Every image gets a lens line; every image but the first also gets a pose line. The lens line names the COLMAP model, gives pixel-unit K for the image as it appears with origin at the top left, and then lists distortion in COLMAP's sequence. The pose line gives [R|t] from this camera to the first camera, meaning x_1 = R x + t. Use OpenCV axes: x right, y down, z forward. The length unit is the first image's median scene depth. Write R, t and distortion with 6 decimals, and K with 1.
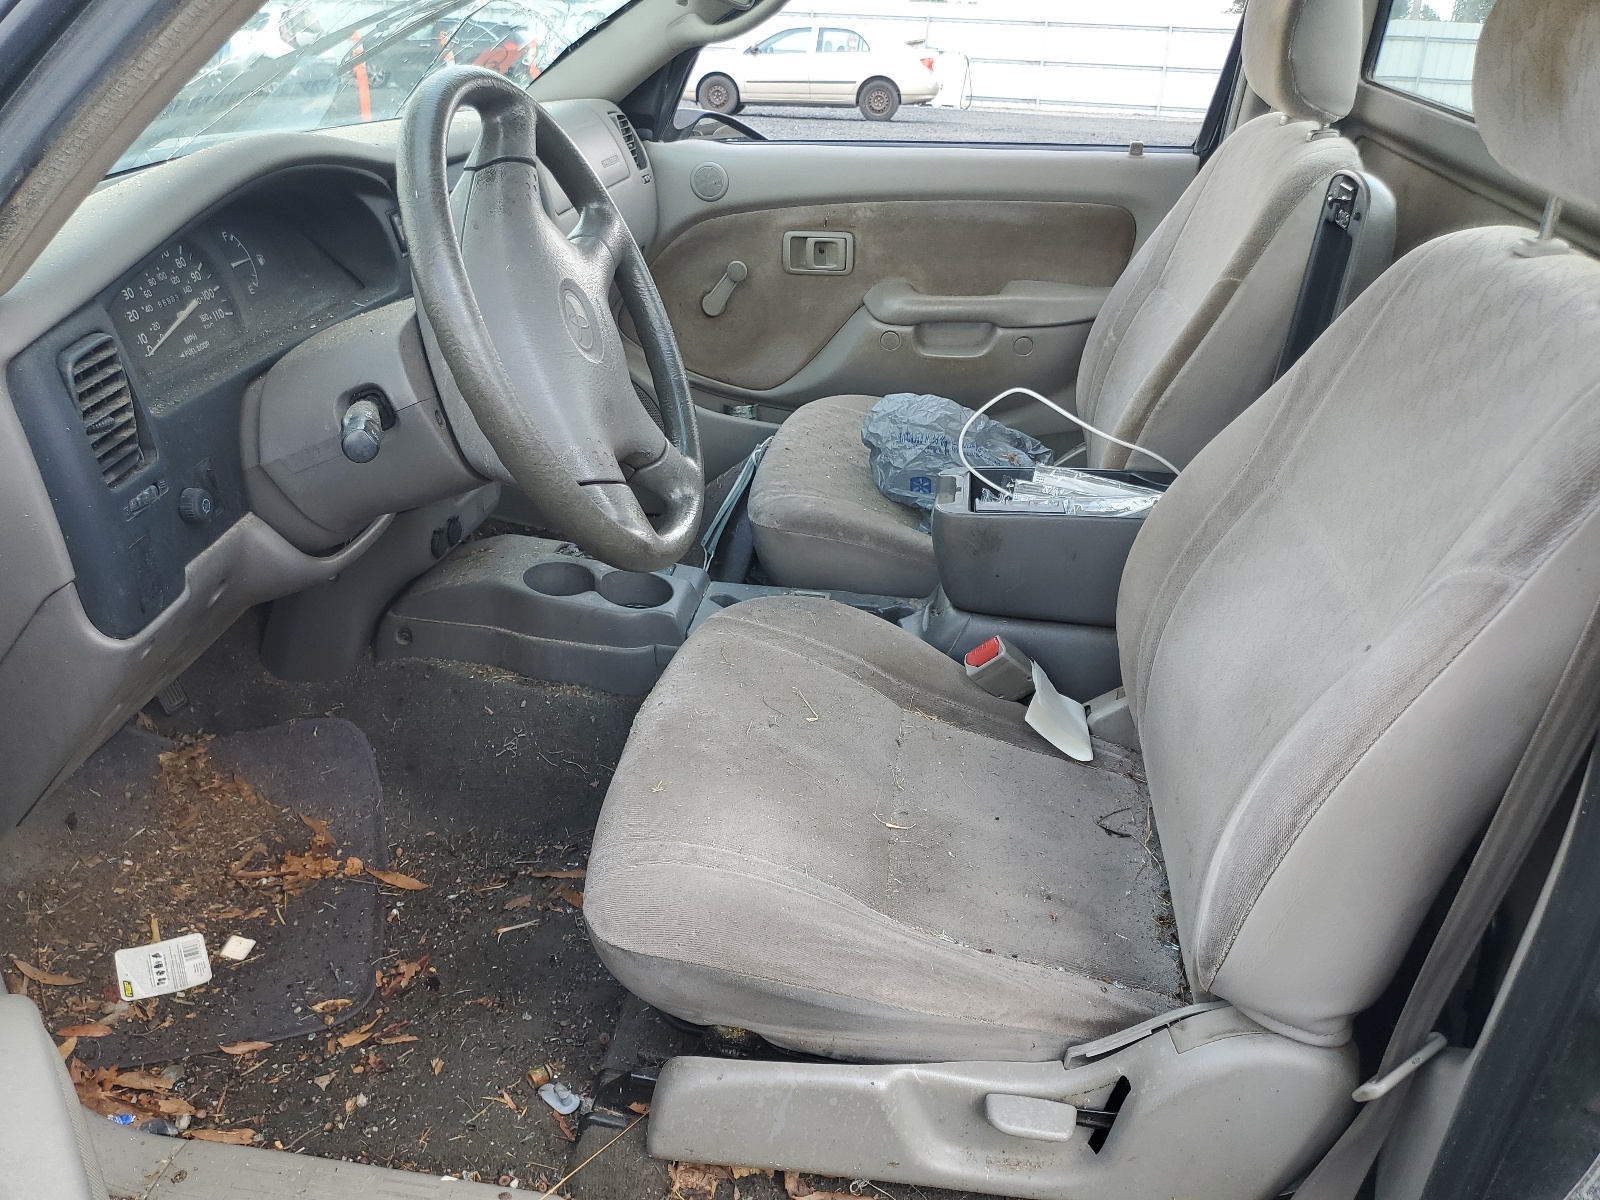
lens RADIAL K [[1301.2, 0, 800.0], [0, 1301.2, 600.0], [0, 0, 1]] dist [0.025172, -0.074474]
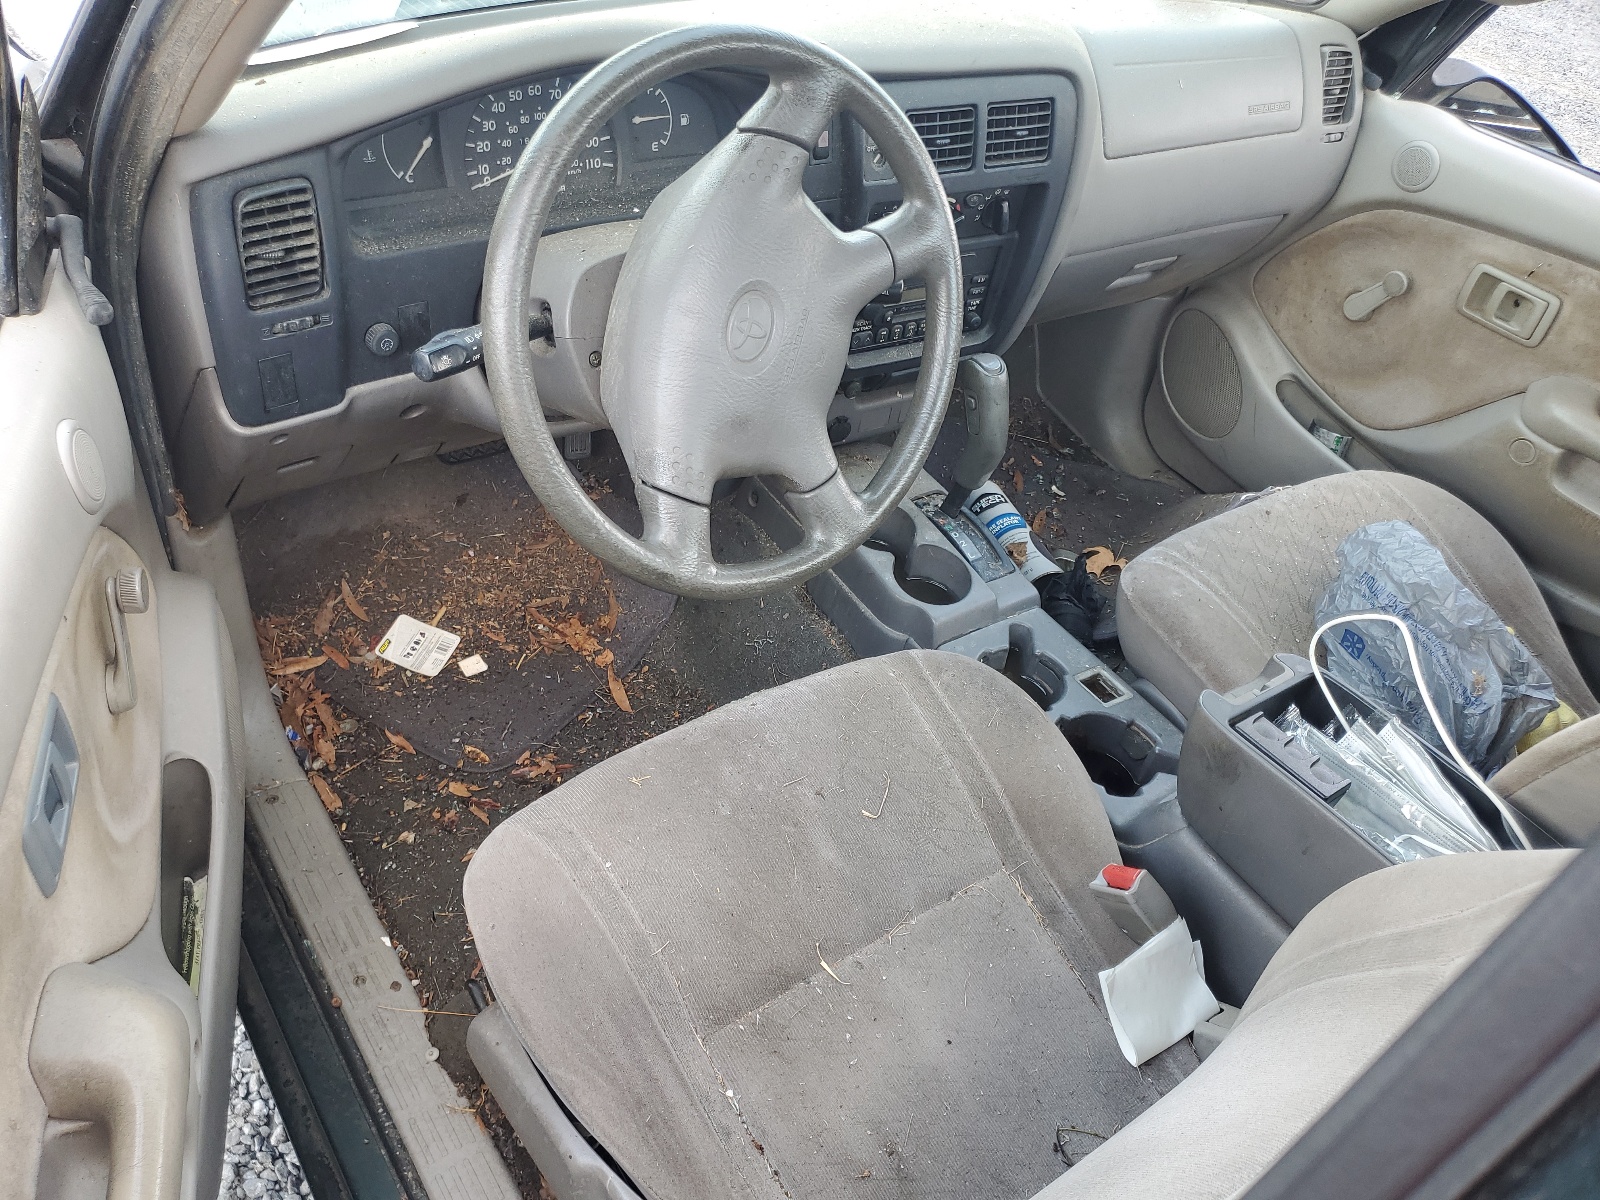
lens RADIAL K [[1301.2, 0, 800.0], [0, 1301.2, 600.0], [0, 0, 1]] dist [0.025172, -0.074474]
pose [[0.669894, 0.534896, -0.514906, 0.351984], [-0.432193, 0.844843, 0.315357, -0.290506], [0.603698, 0.011283, 0.797134, 0.237132]]
